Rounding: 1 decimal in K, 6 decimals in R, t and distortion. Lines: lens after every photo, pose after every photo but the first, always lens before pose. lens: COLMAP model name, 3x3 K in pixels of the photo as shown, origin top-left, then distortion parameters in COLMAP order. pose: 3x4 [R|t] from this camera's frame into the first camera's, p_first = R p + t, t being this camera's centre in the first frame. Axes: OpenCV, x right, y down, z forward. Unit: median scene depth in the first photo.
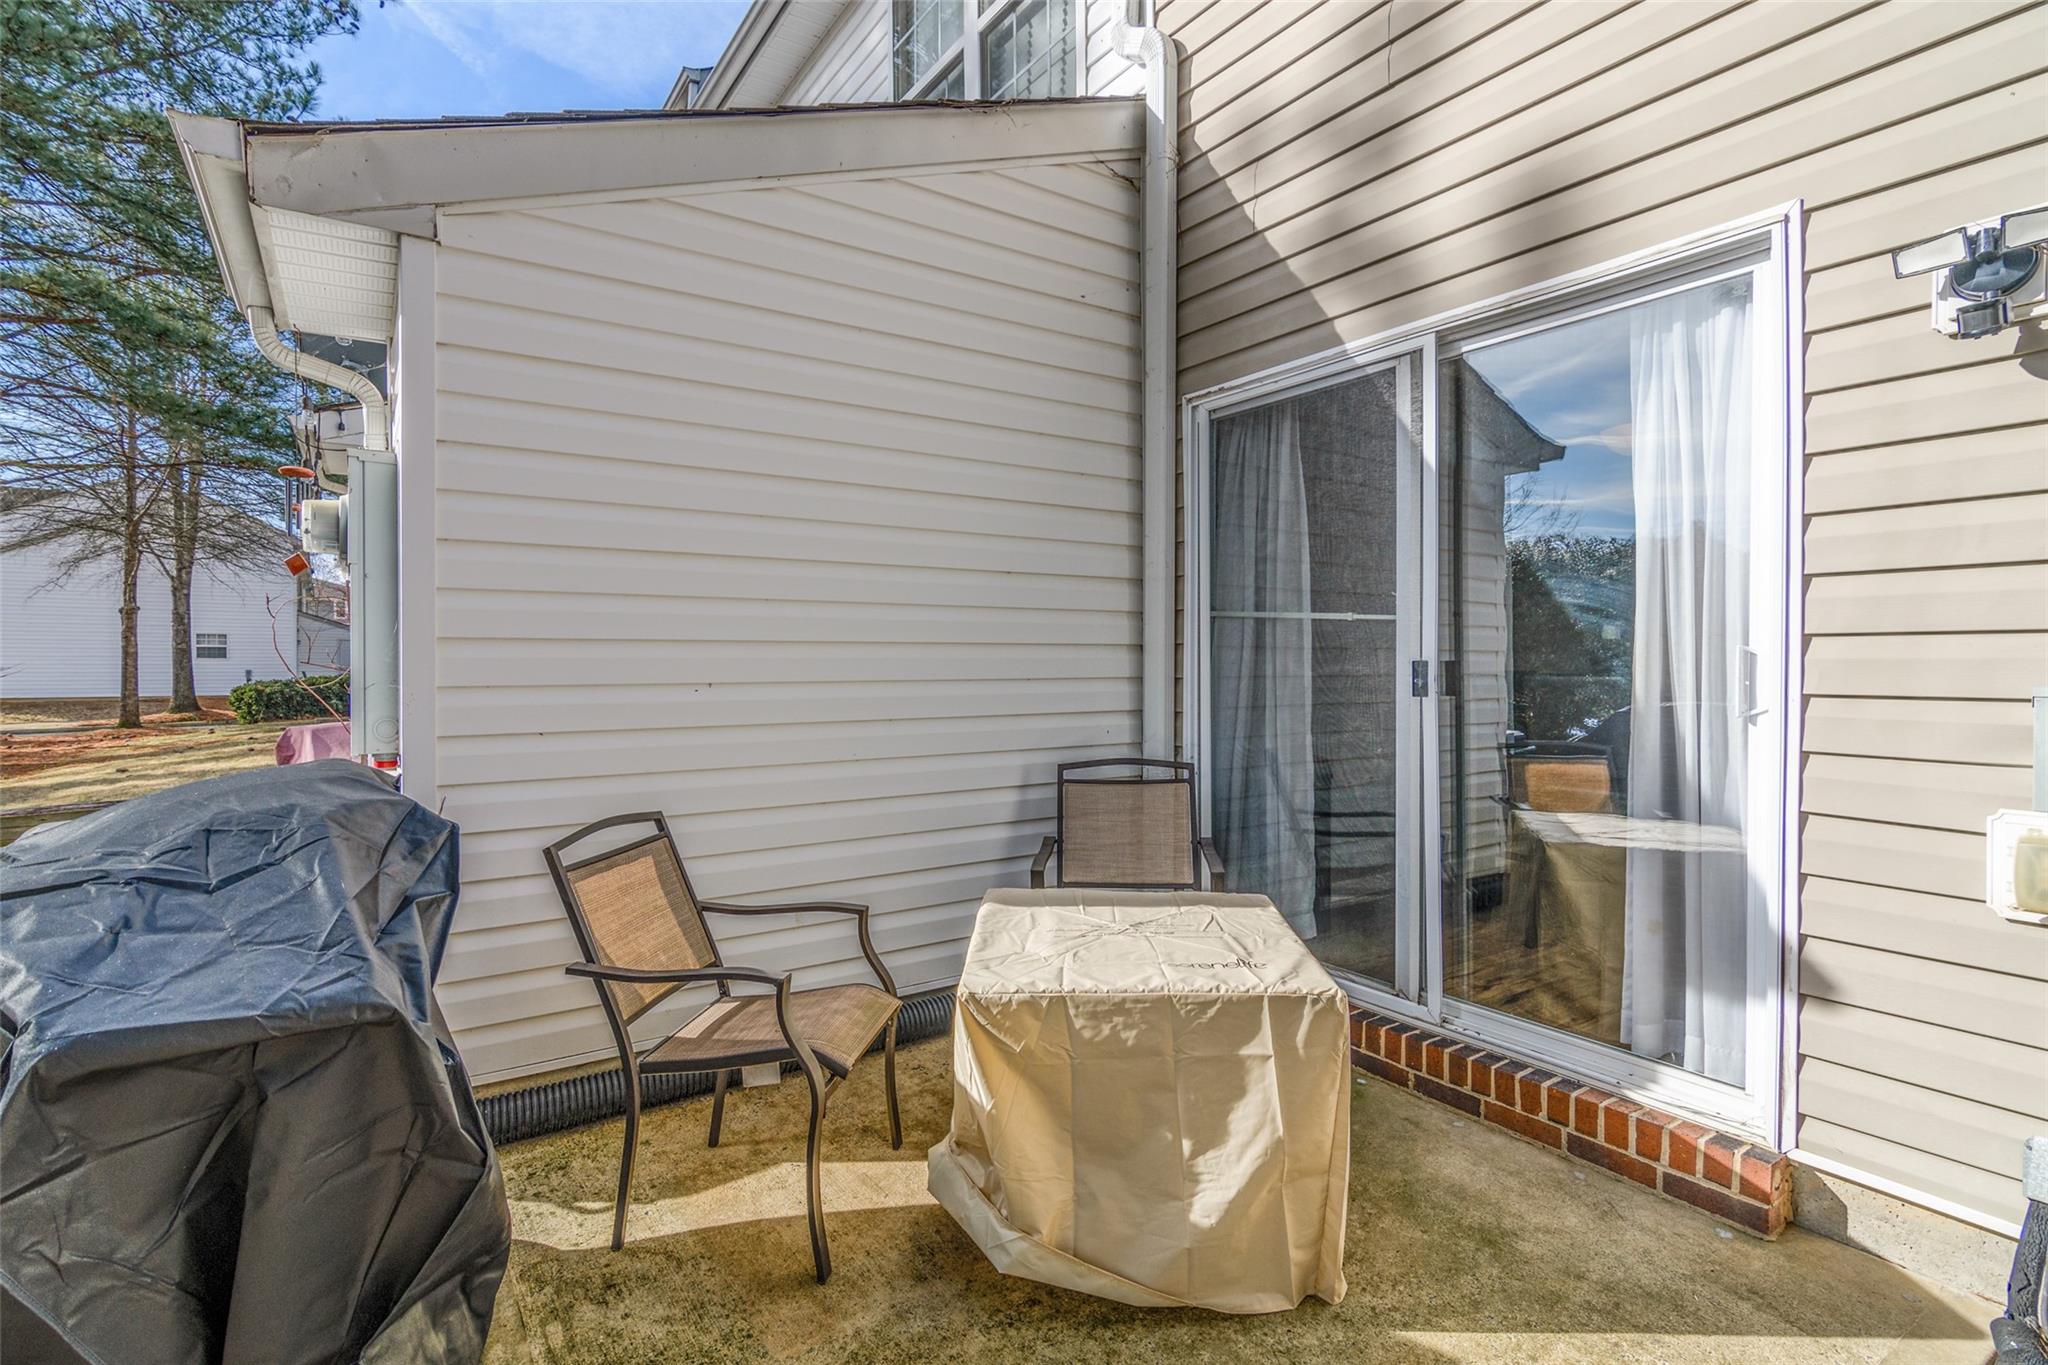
lens RADIAL K [[979.3, 0, 1017.4], [0, 979.3, 674.5], [0, 0, 1]] dist [-0.001459, 0.003414]
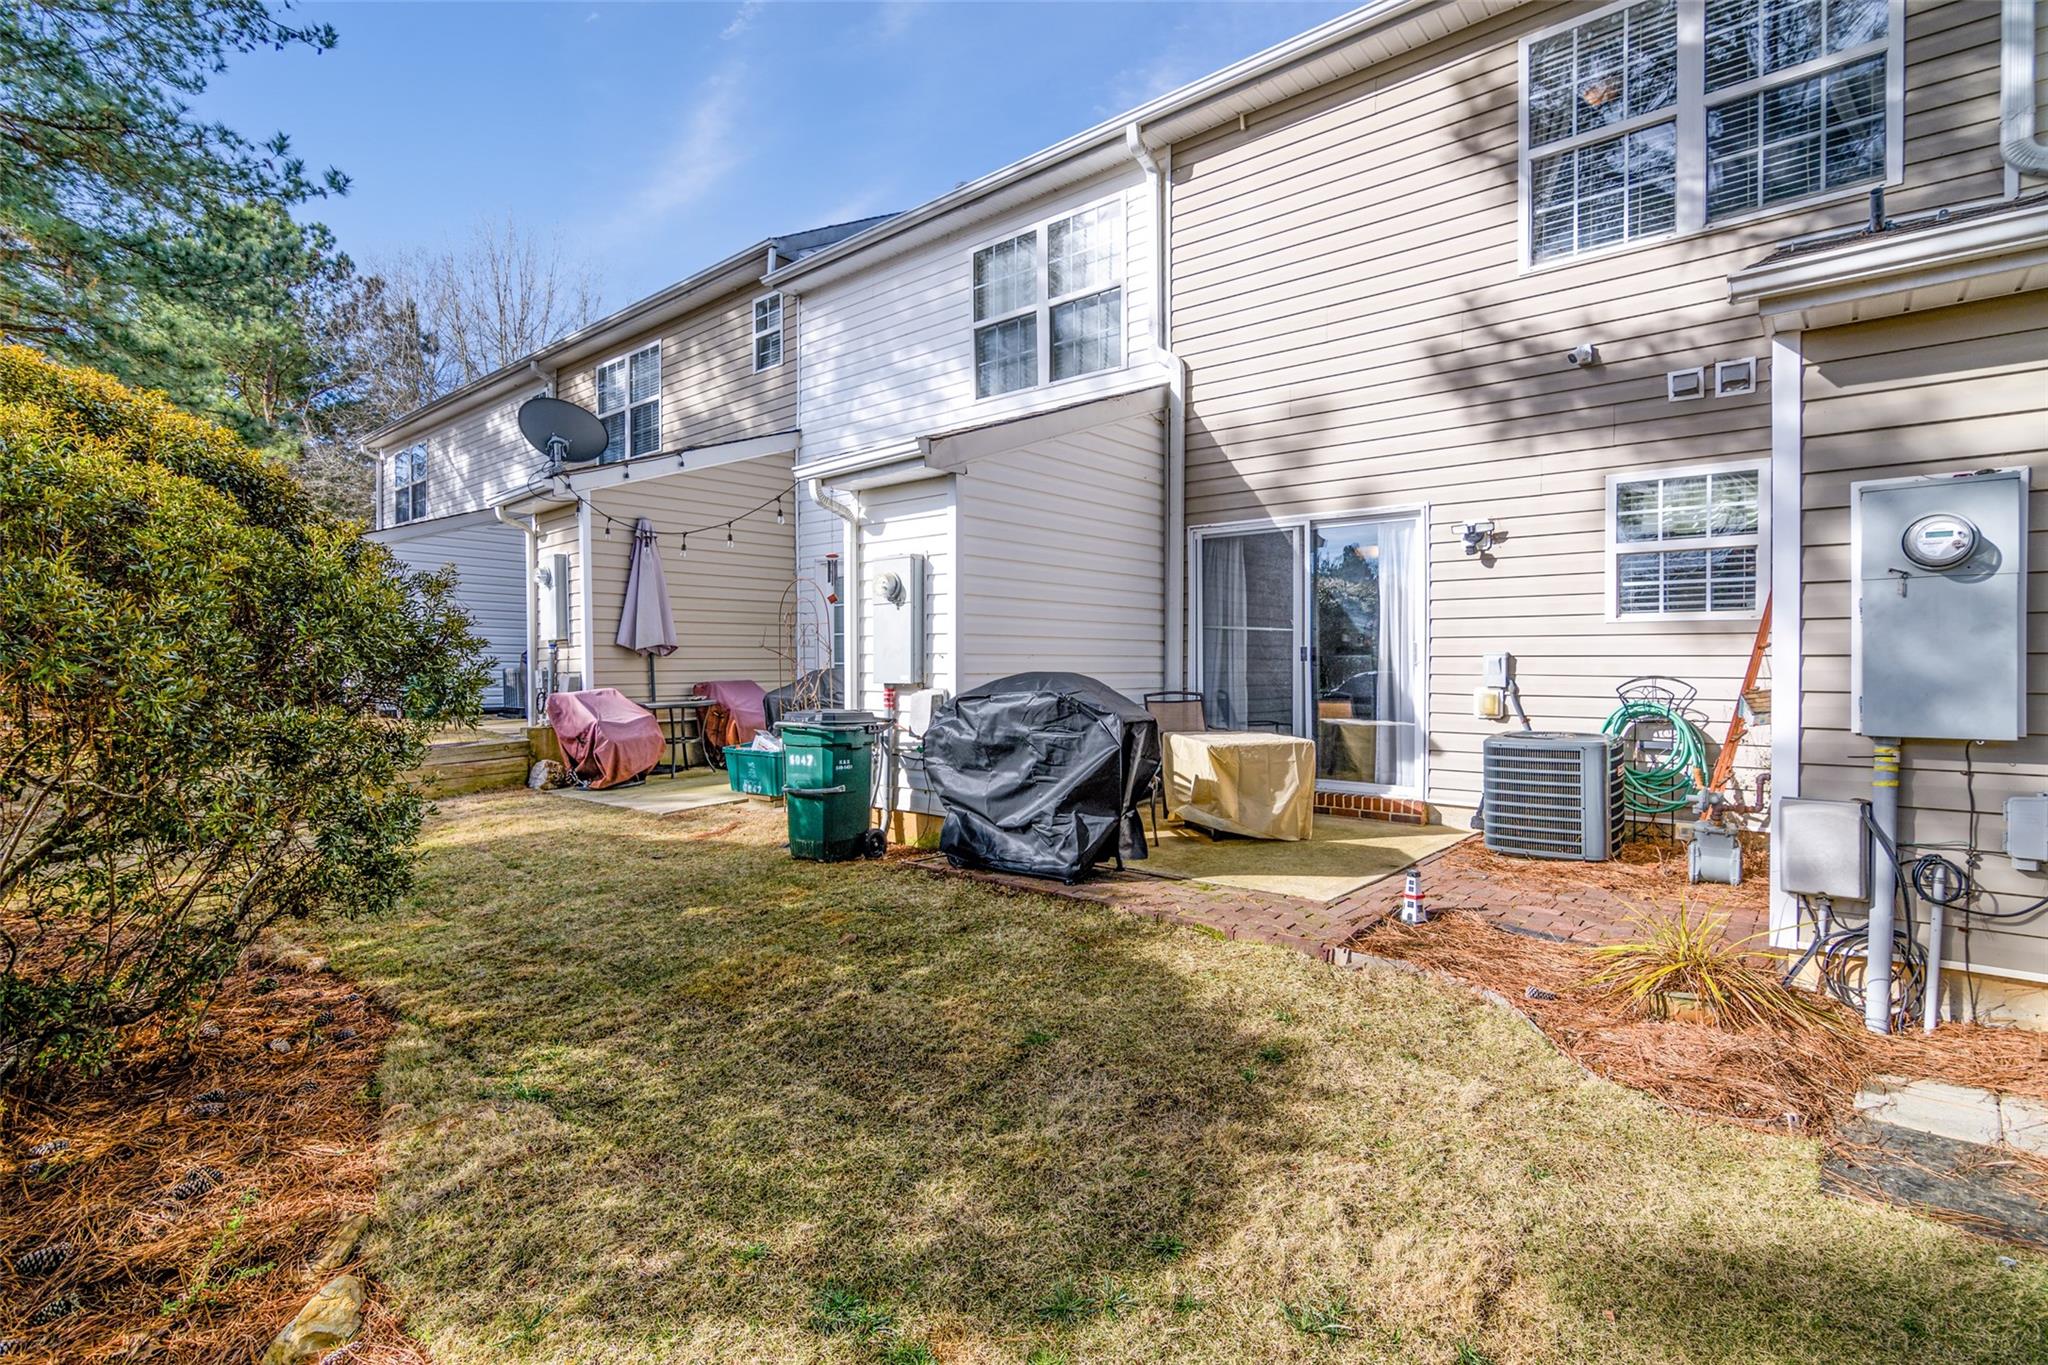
lens RADIAL K [[979.3, 0, 1017.1], [0, 979.3, 675.7], [0, 0, 1]] dist [-0.001459, 0.003414]
pose [[0.963325, -0.001112, 0.268335, -0.818942], [0.001431, 0.999998, -0.000992, 0.050698], [-0.268334, 0.001340, 0.963325, -1.038712]]
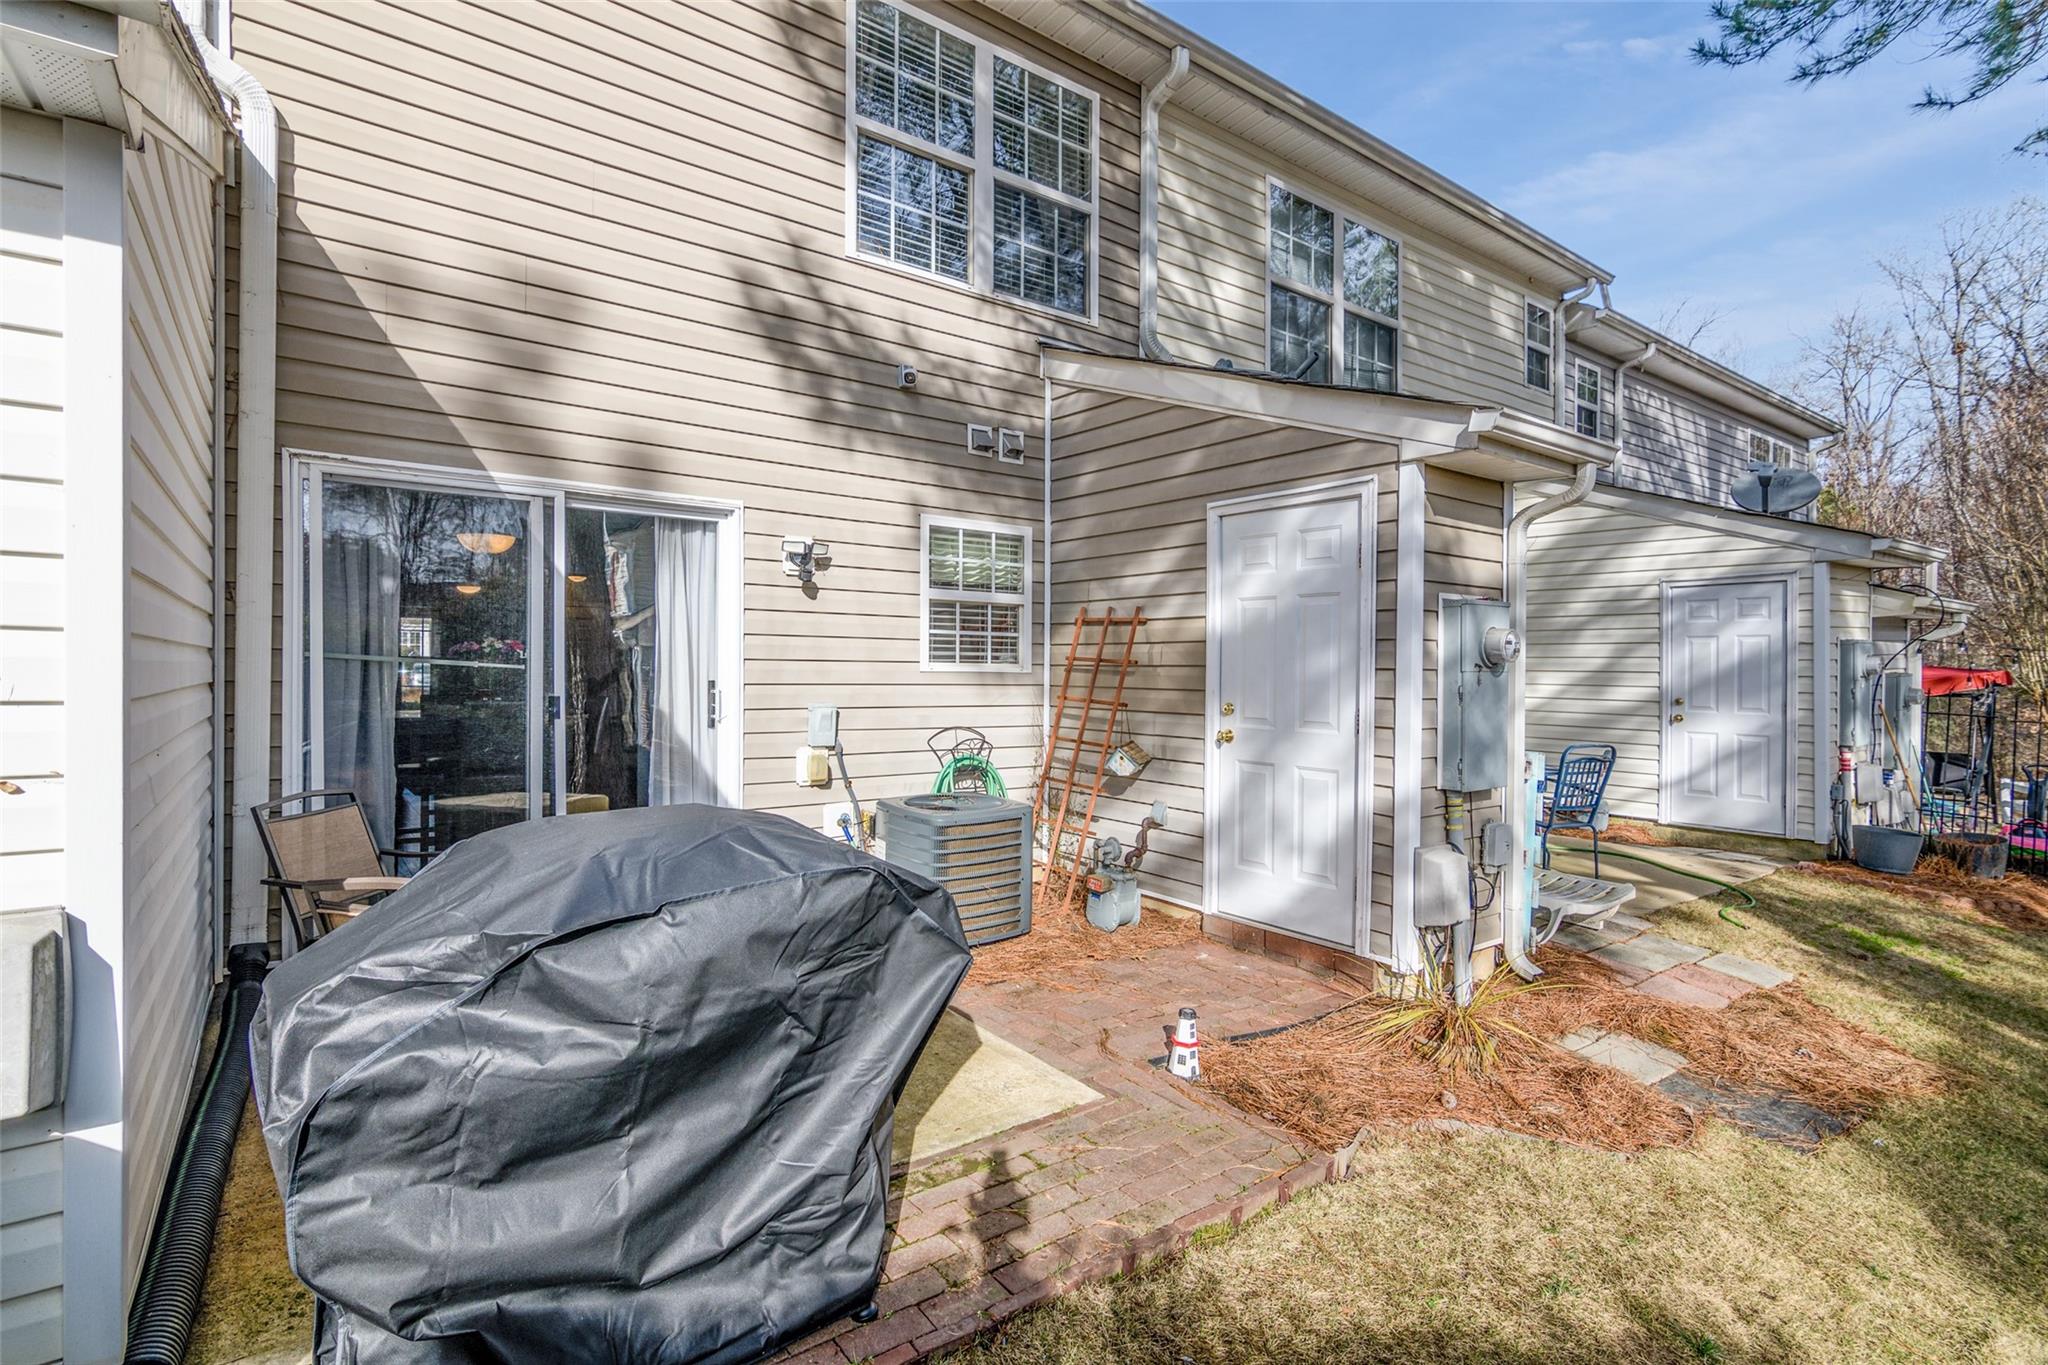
lens RADIAL K [[979.3, 0, 1013.5], [0, 979.3, 675.3], [0, 0, 1]] dist [-0.001459, 0.003414]
pose [[-0.042176, -0.004226, 0.999101, -0.970606], [0.001435, 0.999990, 0.004290, -0.044073], [-0.999109, 0.001615, -0.042170, 0.273019]]
